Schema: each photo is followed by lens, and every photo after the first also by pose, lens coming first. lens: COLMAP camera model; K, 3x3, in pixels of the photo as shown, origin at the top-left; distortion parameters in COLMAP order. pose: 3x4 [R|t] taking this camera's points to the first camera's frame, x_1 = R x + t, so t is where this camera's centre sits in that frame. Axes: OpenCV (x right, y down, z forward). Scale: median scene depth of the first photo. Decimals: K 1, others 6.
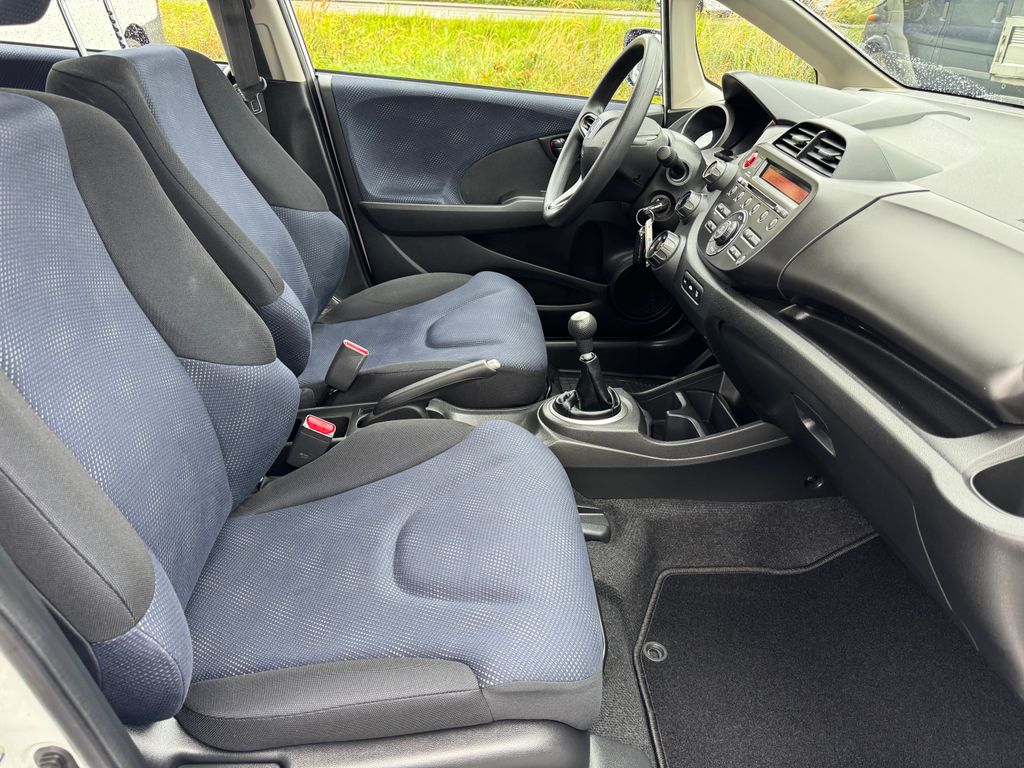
lens RADIAL K [[704.5, 0, 509.0], [0, 704.5, 390.7], [0, 0, 1]] dist [0.086872, -0.115950]
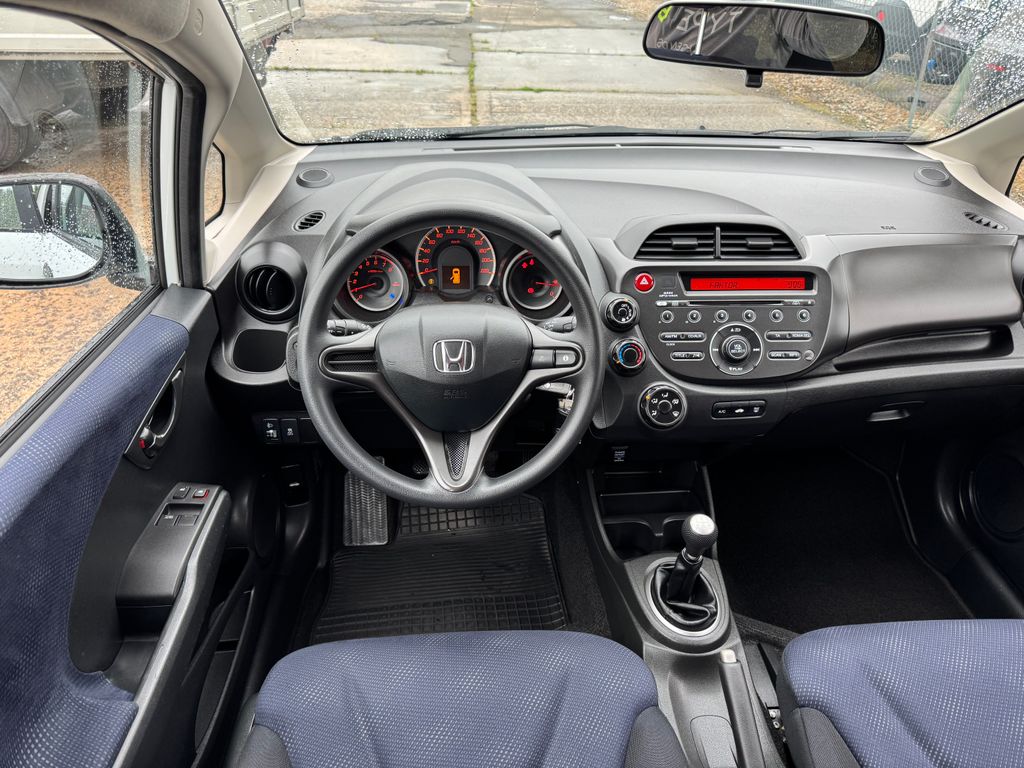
lens RADIAL K [[704.5, 0, 509.0], [0, 704.5, 390.7], [0, 0, 1]] dist [0.086872, -0.115950]
pose [[0.000972, -0.570774, 0.821107, -0.444252], [0.479355, 0.720887, 0.500541, -0.674780], [-0.877620, 0.393116, 0.274304, 0.836975]]
